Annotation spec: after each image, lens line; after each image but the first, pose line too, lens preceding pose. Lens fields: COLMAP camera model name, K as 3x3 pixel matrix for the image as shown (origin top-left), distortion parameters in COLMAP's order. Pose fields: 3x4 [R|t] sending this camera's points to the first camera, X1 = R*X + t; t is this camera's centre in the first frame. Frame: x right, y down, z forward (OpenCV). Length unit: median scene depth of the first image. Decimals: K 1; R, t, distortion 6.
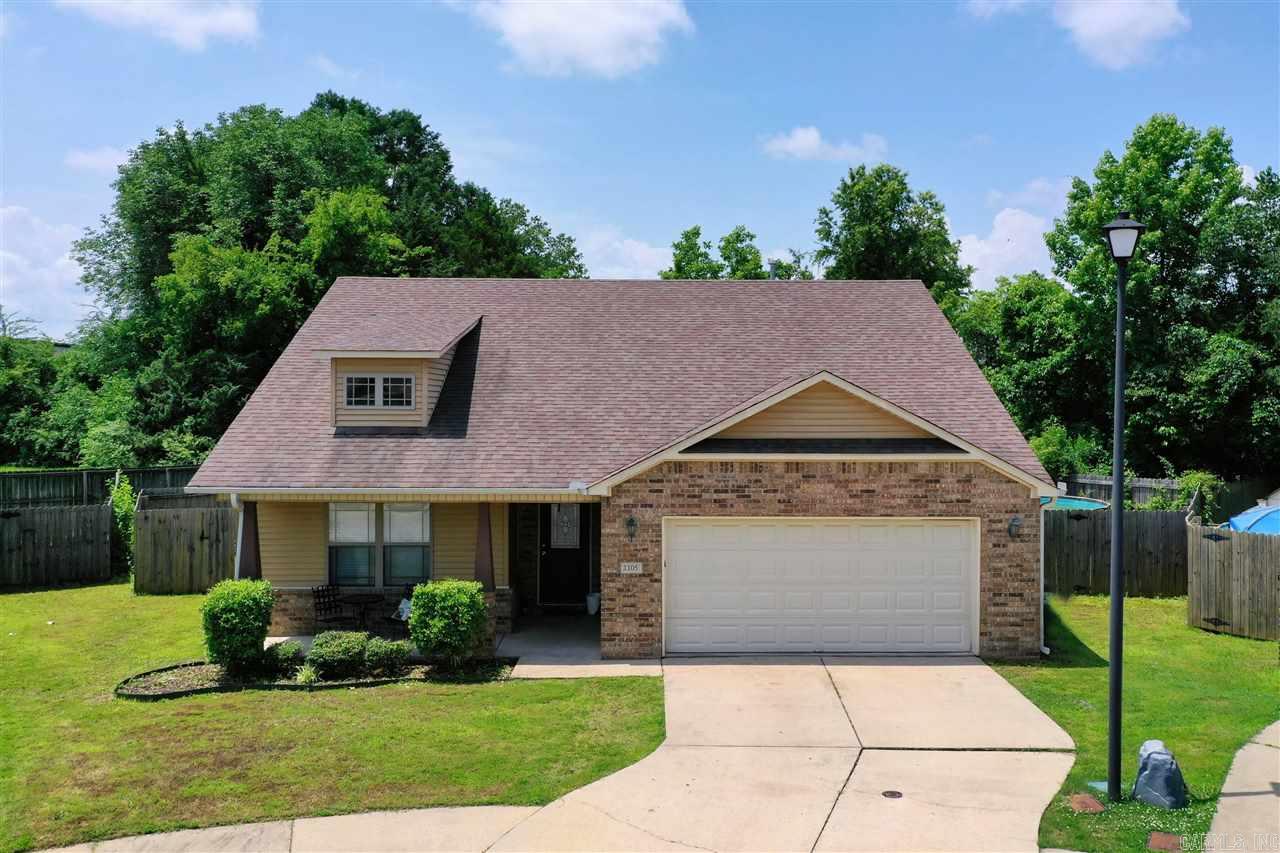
lens RADIAL K [[1053.6, 0, 640.0], [0, 1053.6, 426.5], [0, 0, 1]] dist [0.006096, 0.000733]
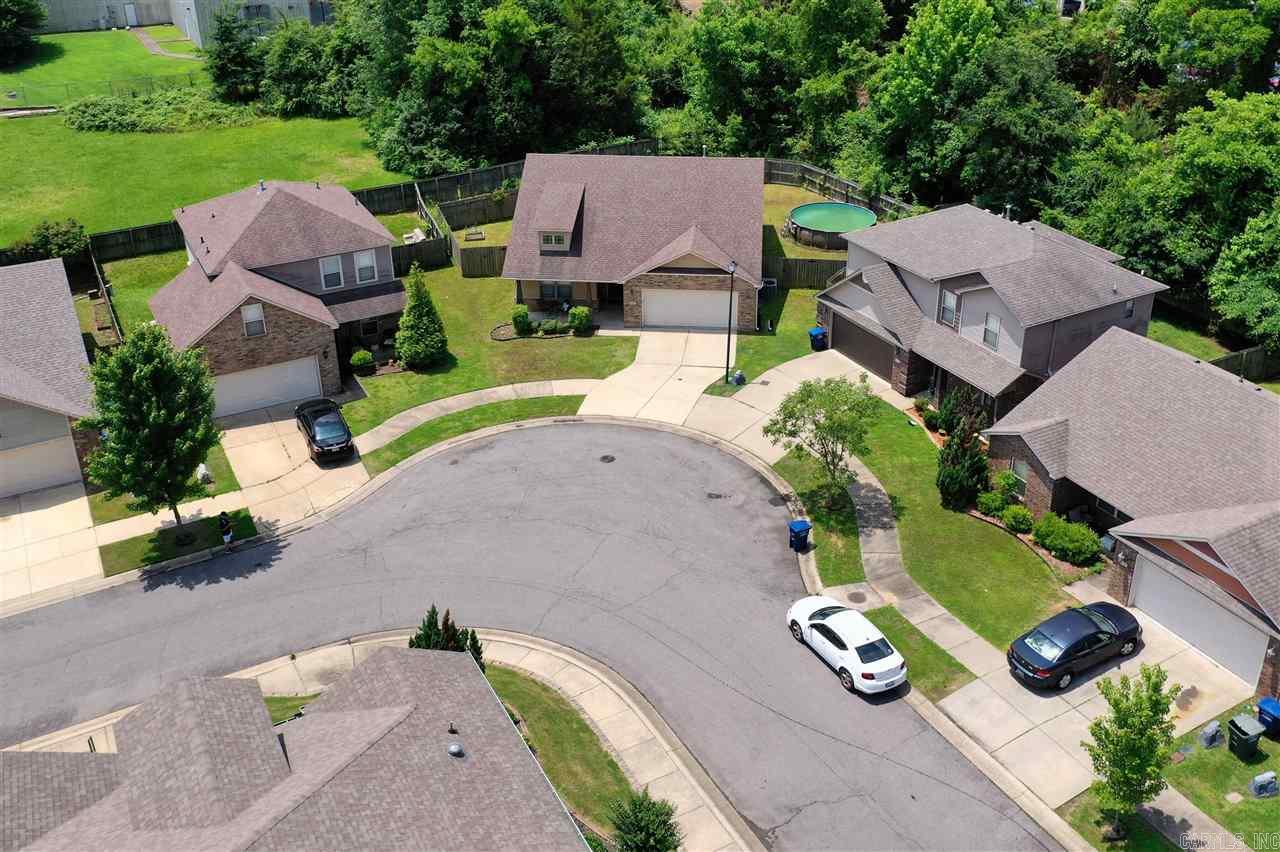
lens RADIAL K [[1053.6, 0, 640.0], [0, 1053.6, 426.0], [0, 0, 1]] dist [0.006096, 0.000733]
pose [[0.994651, 0.041113, -0.094759, 0.338802], [0.011355, 0.868299, 0.495912, -1.152745], [0.102668, -0.494335, 0.863187, -2.020901]]
